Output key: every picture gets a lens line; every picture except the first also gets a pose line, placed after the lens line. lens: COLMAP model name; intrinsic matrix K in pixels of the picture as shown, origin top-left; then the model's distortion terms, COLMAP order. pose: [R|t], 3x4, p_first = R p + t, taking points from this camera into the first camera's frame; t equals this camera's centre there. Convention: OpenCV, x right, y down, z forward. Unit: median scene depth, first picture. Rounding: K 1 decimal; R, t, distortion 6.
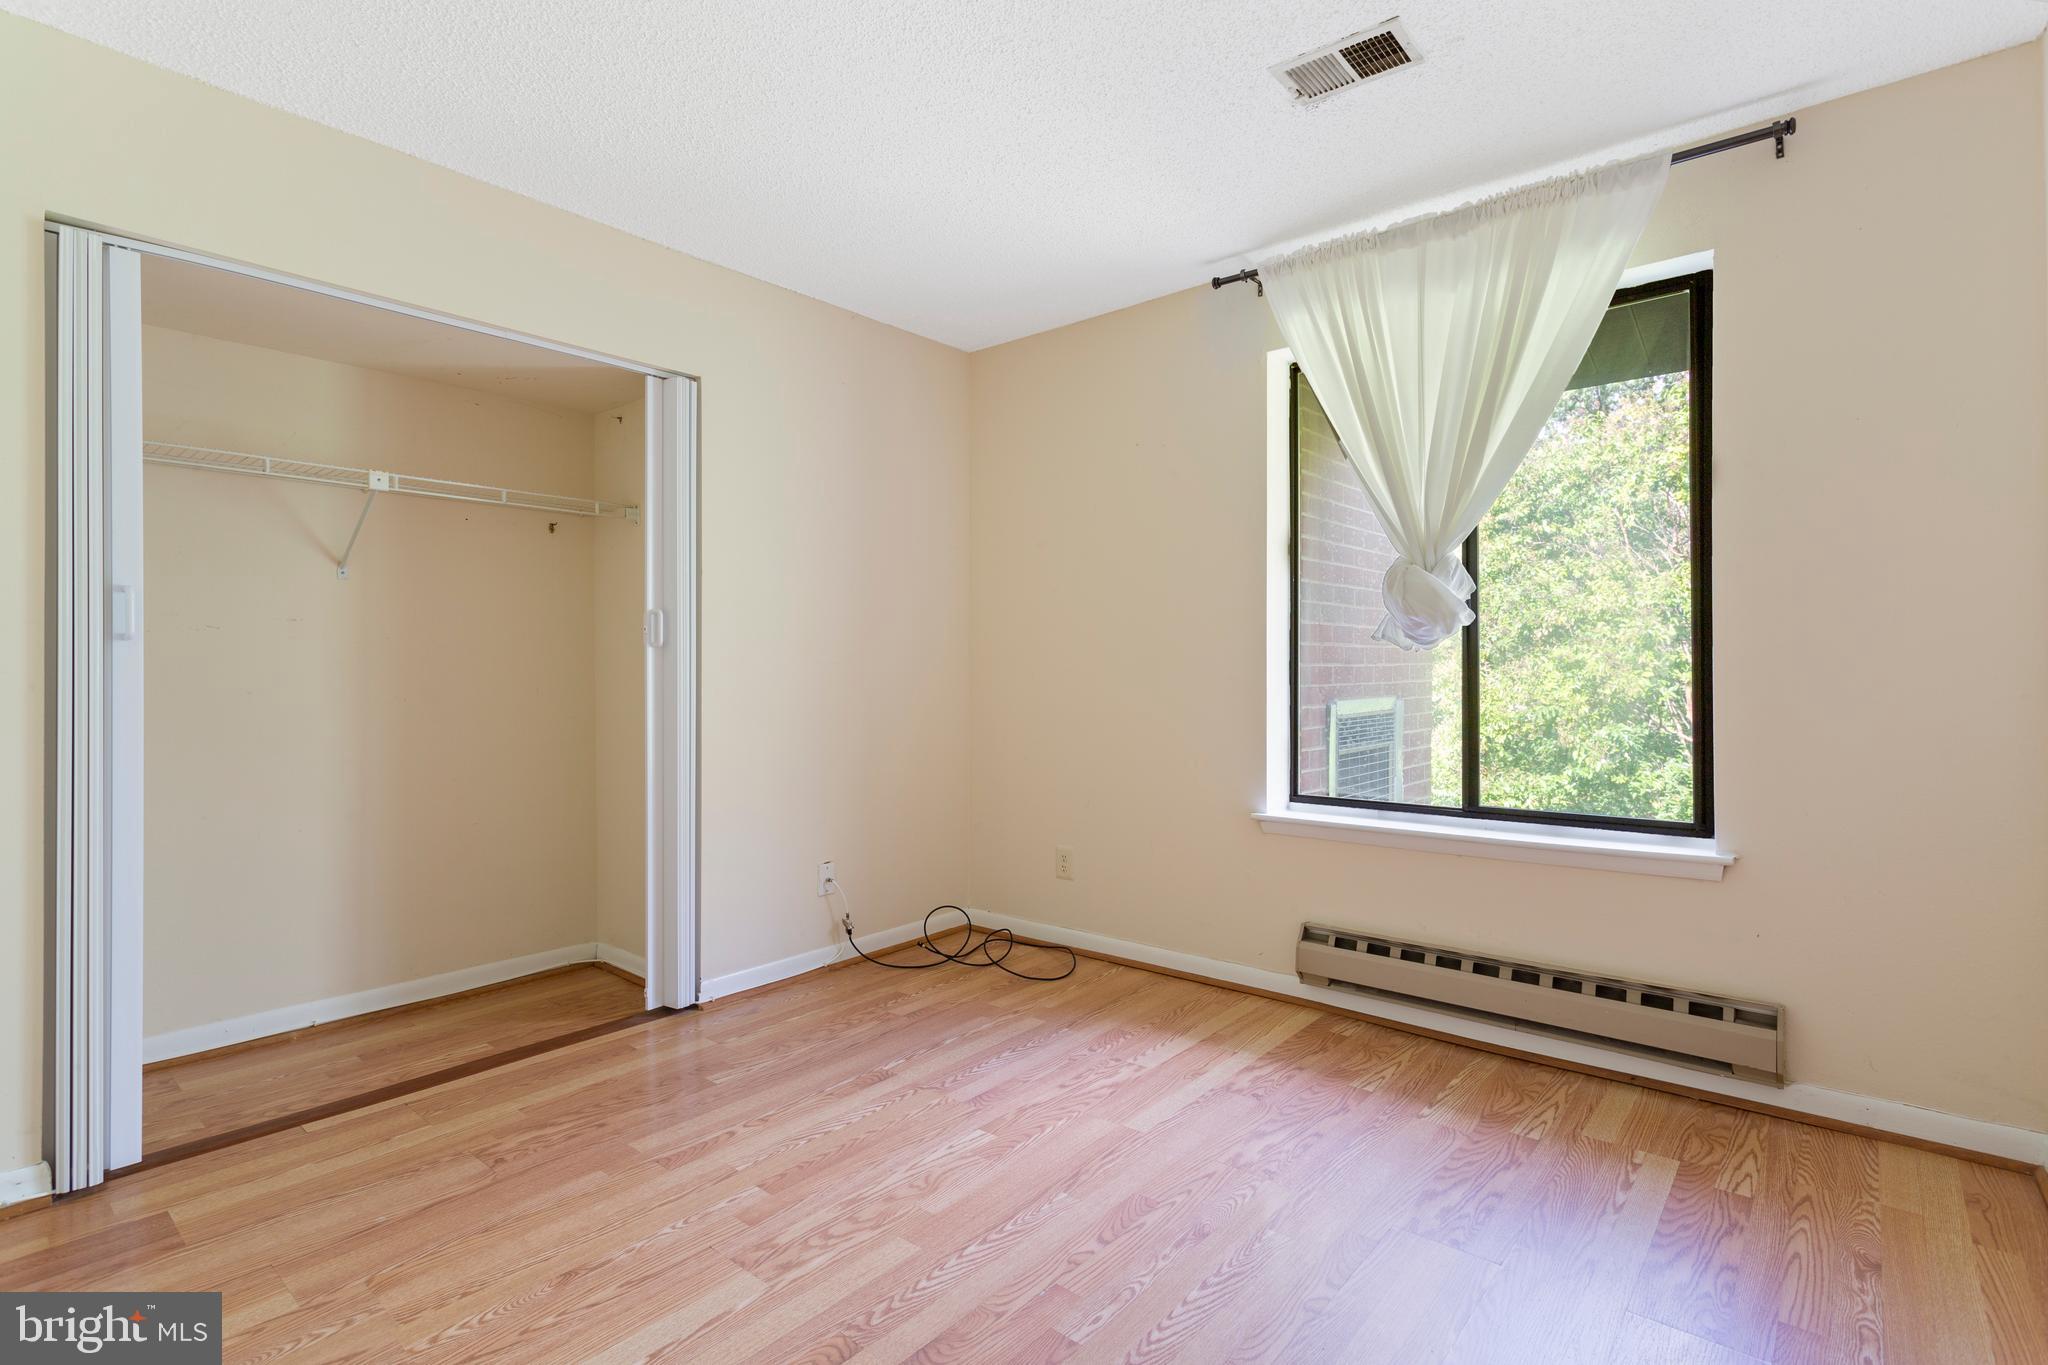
lens RADIAL K [[983.8, 0, 1027.7], [0, 983.8, 670.0], [0, 0, 1]] dist [-0.001538, 0.003180]
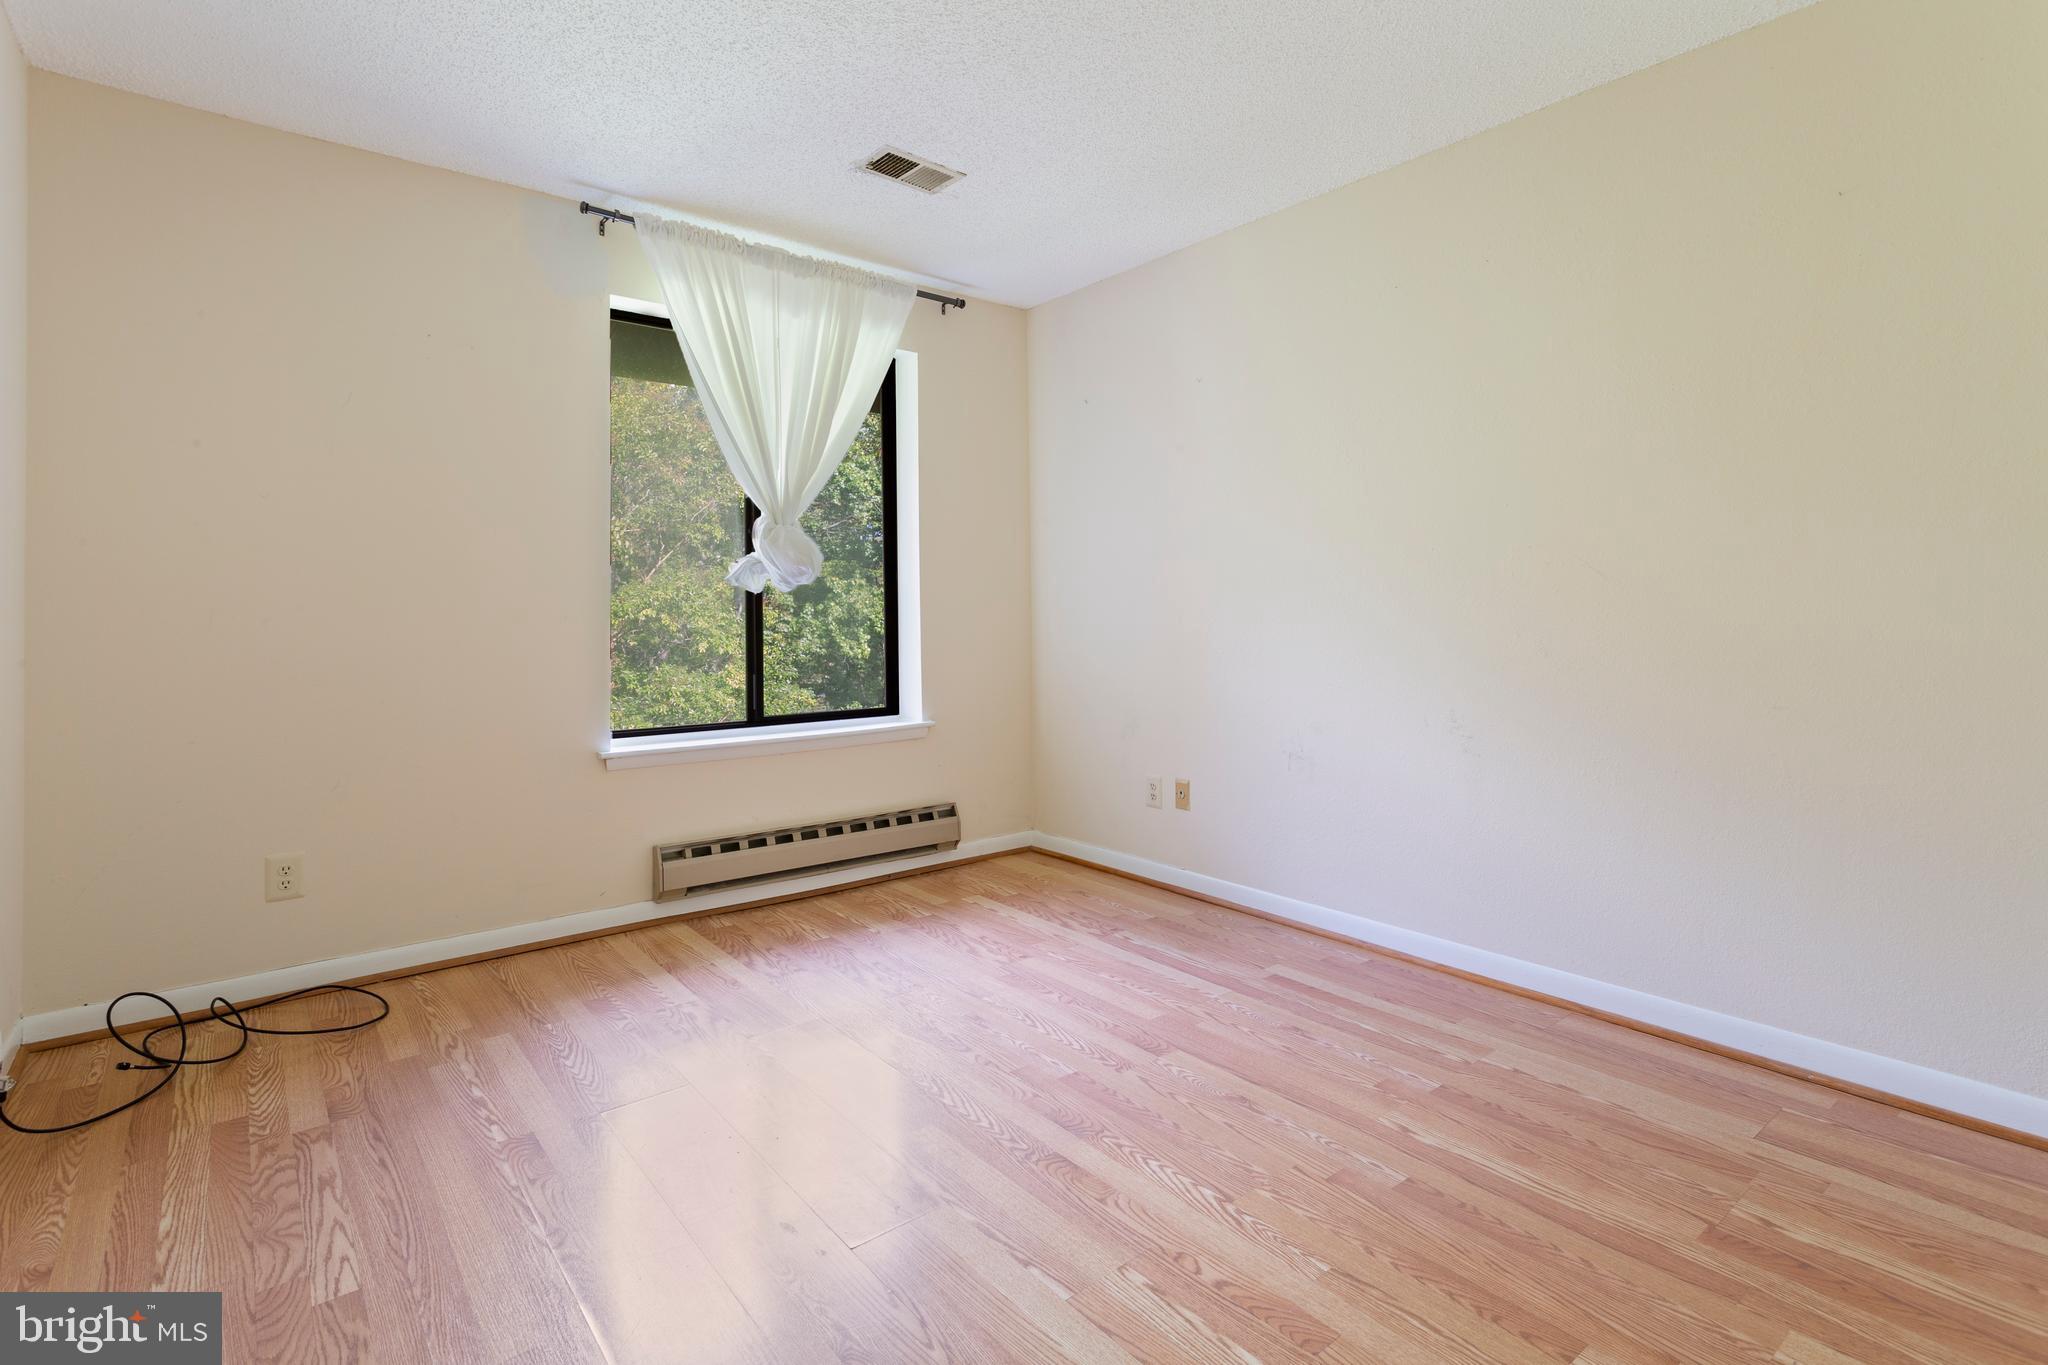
lens RADIAL K [[983.8, 0, 1059.3], [0, 983.8, 603.5], [0, 0, 1]] dist [-0.001538, 0.003180]
pose [[0.167983, 0.010058, 0.985739, -0.761745], [-0.000163, 0.999948, -0.010176, 0.005458], [-0.985790, 0.001549, 0.167976, 0.428263]]
